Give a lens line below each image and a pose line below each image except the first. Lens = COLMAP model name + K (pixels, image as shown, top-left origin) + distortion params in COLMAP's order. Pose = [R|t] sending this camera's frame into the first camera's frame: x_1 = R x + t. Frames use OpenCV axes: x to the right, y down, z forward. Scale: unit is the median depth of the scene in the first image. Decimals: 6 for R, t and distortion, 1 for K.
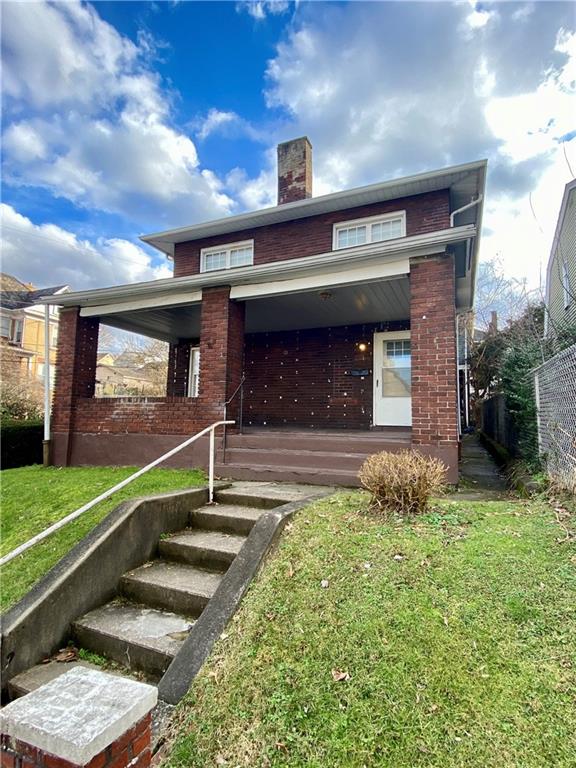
lens RADIAL K [[386.2, 0, 289.4], [0, 386.2, 387.2], [0, 0, 1]] dist [-0.002388, -0.000075]
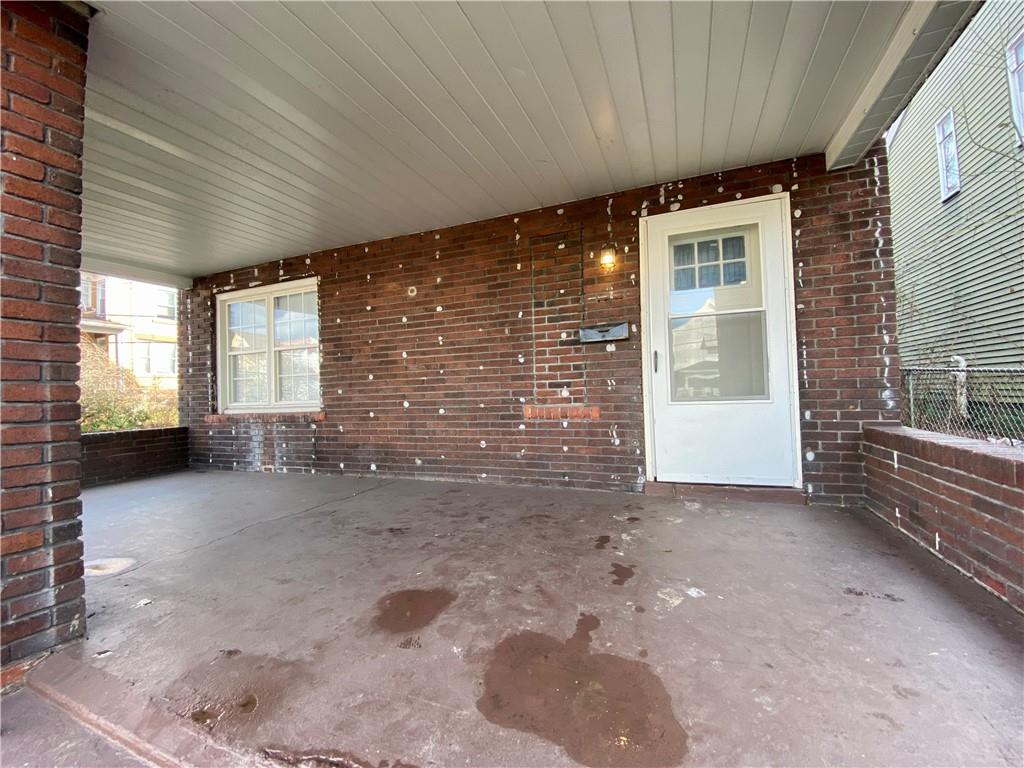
lens RADIAL K [[429.6, 0, 511.9], [0, 429.6, 379.7], [0, 0, 1]] dist [-0.004295, -0.001099]
pose [[0.998512, -0.049533, 0.022790, 0.085149], [0.048034, 0.996908, 0.062194, -0.023223], [-0.025800, -0.061007, 0.997804, 0.590433]]
